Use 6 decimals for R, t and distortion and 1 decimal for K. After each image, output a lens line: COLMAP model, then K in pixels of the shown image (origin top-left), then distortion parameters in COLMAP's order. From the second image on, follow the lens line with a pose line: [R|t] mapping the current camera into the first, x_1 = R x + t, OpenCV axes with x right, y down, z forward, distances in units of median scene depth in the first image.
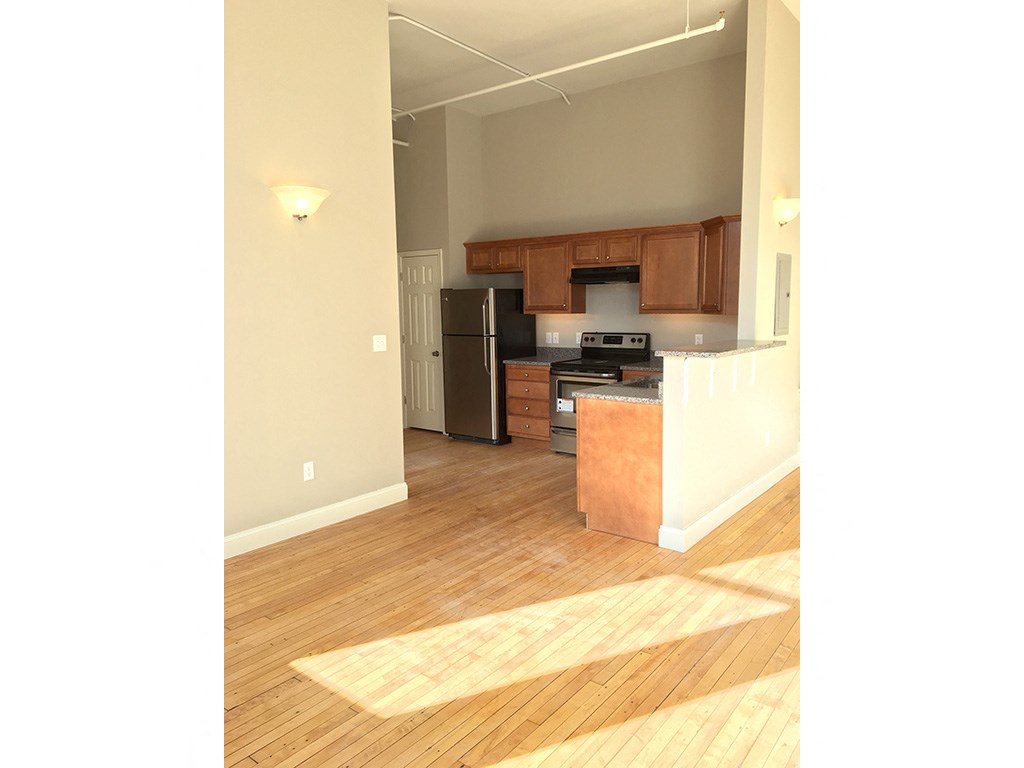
lens RADIAL K [[655.2, 0, 512.0], [0, 655.2, 384.0], [0, 0, 1]] dist [0.000817, 0.000032]
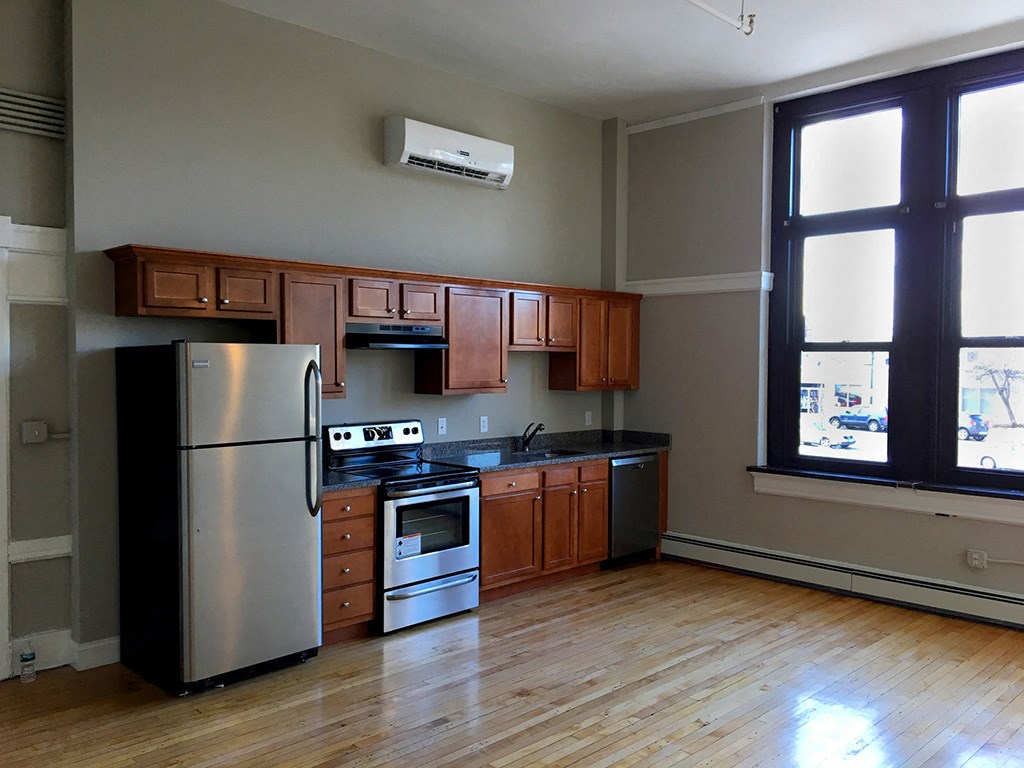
lens RADIAL K [[866.4, 0, 512.0], [0, 866.4, 384.0], [0, 0, 1]] dist [-0.003652, 0.000044]
pose [[0.109786, -0.008115, 0.993922, -0.717812], [0.118824, 0.992903, -0.005019, -0.099214], [-0.986827, 0.118652, 0.109971, 0.785603]]
